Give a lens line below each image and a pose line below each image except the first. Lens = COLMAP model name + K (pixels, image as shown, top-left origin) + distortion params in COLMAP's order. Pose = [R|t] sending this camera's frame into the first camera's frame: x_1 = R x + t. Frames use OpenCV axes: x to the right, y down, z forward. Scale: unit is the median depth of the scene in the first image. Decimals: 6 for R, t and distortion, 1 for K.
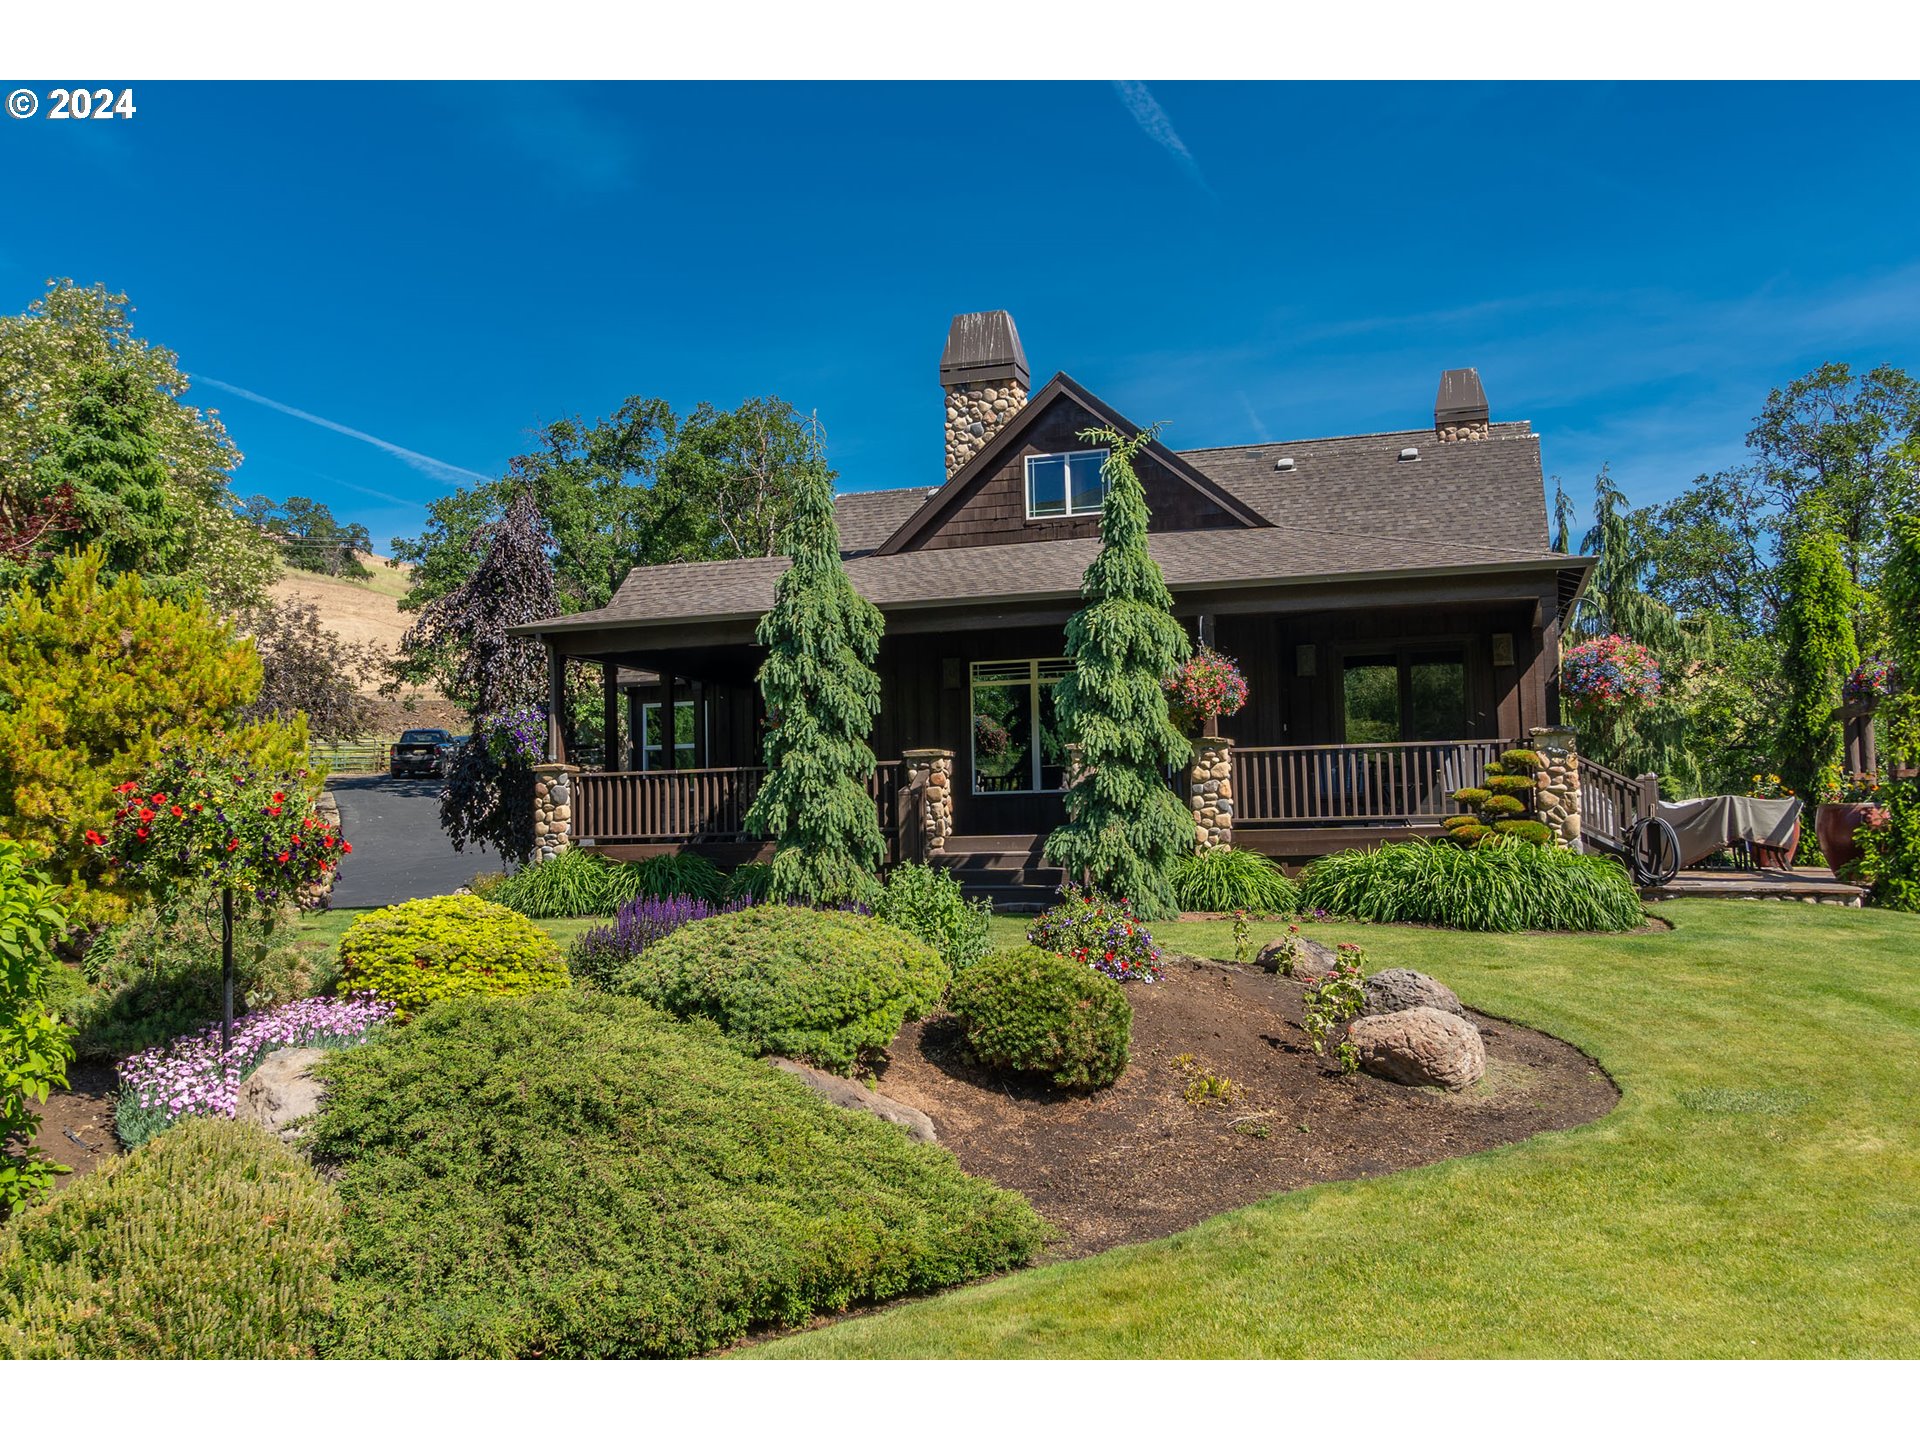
lens RADIAL K [[1673.7, 0, 952.7], [0, 1673.7, 712.8], [0, 0, 1]] dist [-0.000295, 0.007679]
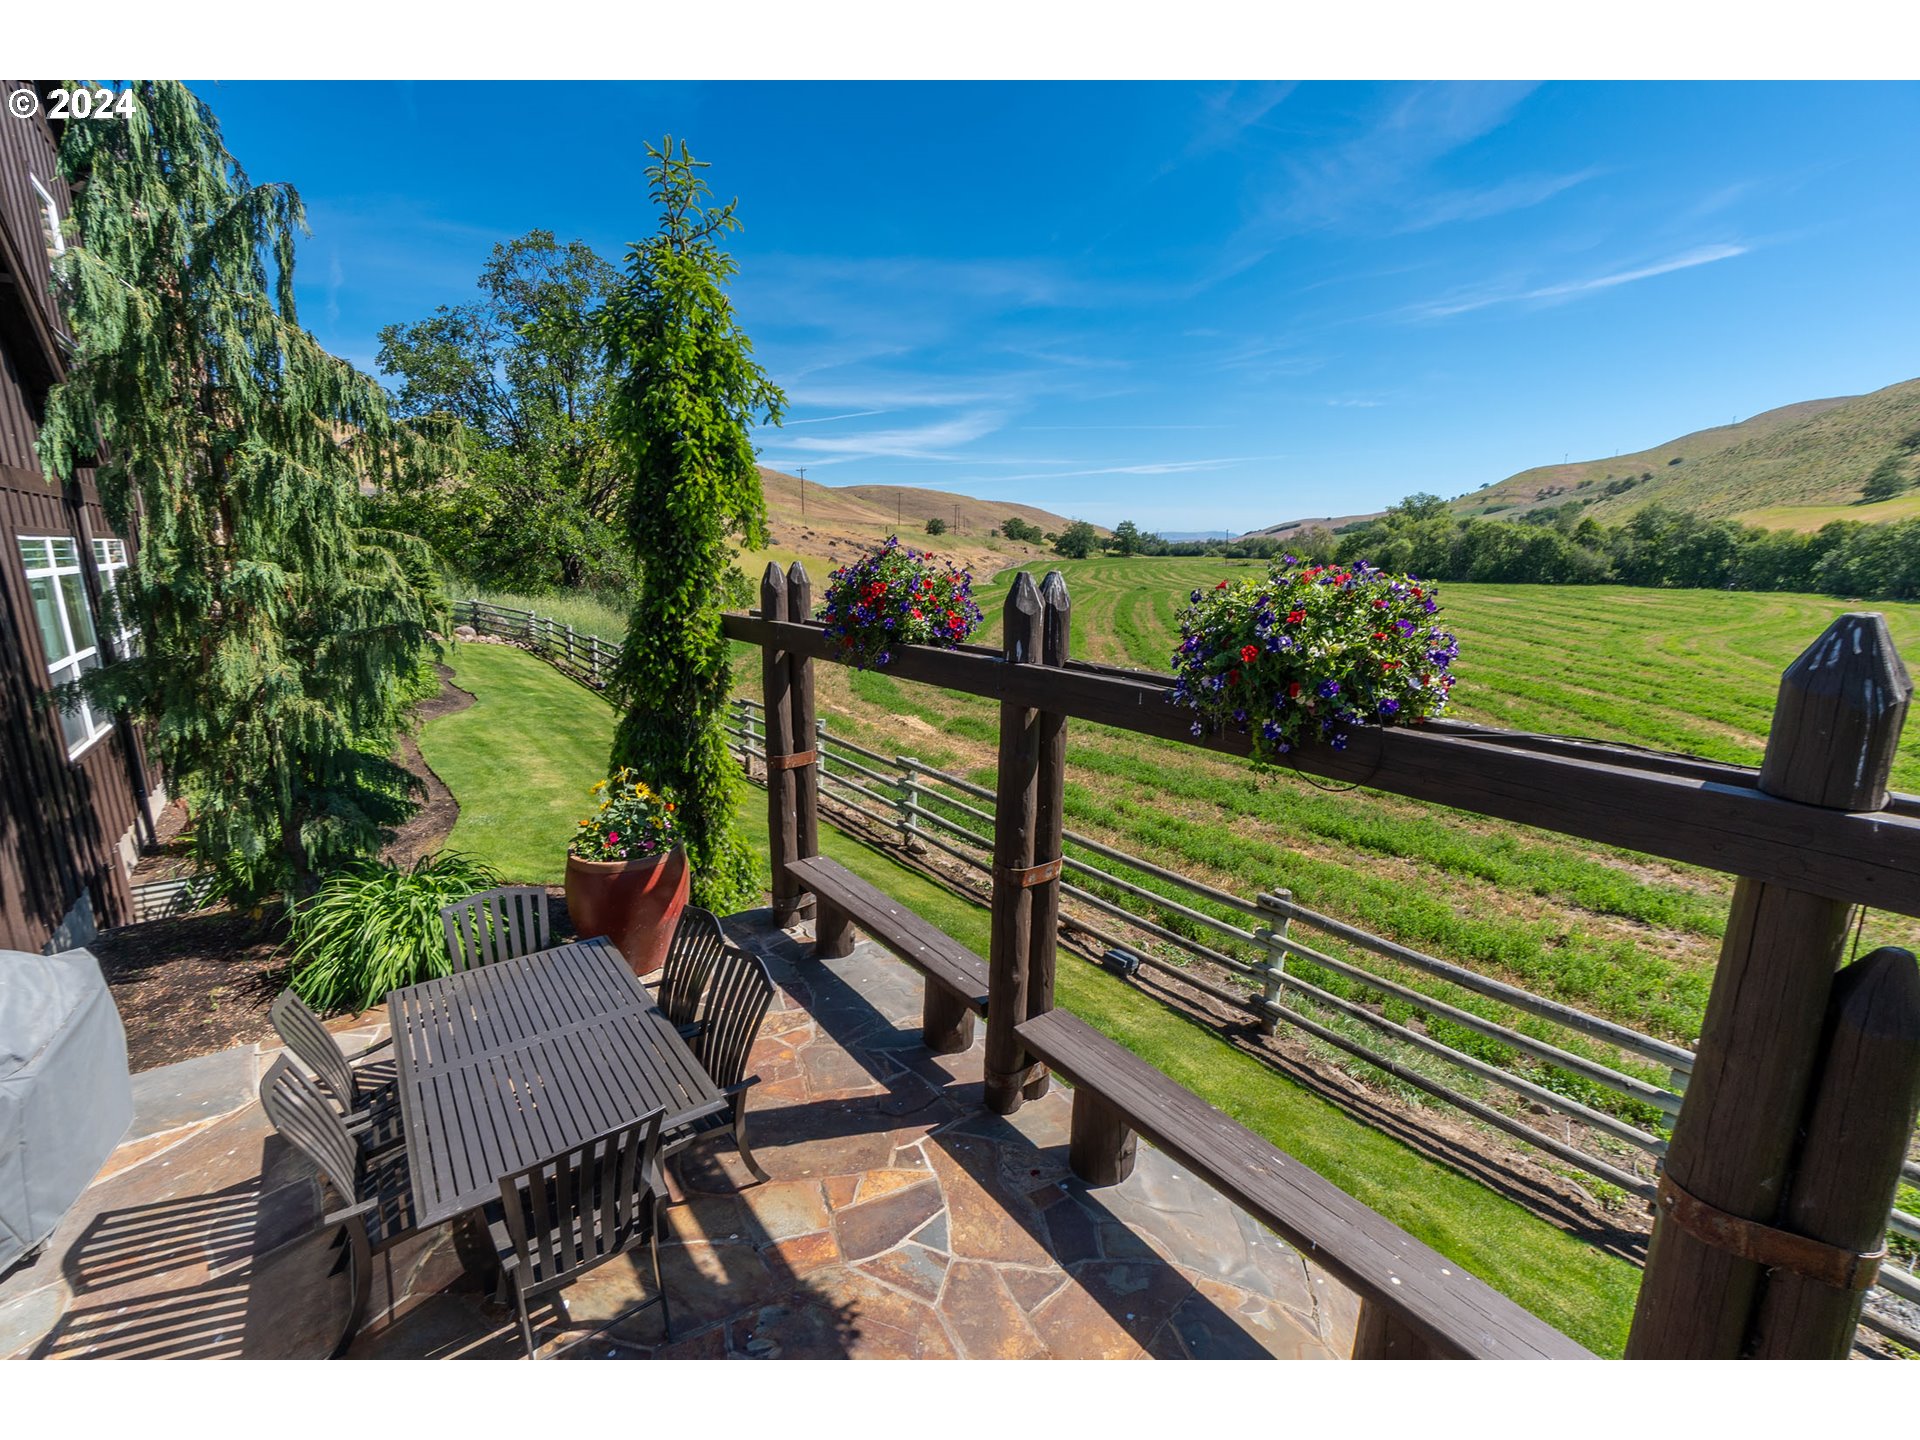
lens RADIAL K [[825.1, 0, 956.3], [0, 825.1, 713.6], [0, 0, 1]] dist [-0.003828, 0.000116]
pose [[0.580532, -0.152644, 0.799802, 0.450433], [-0.060726, 0.971418, 0.229475, -0.044587], [-0.811970, -0.181786, 0.554669, 0.998832]]
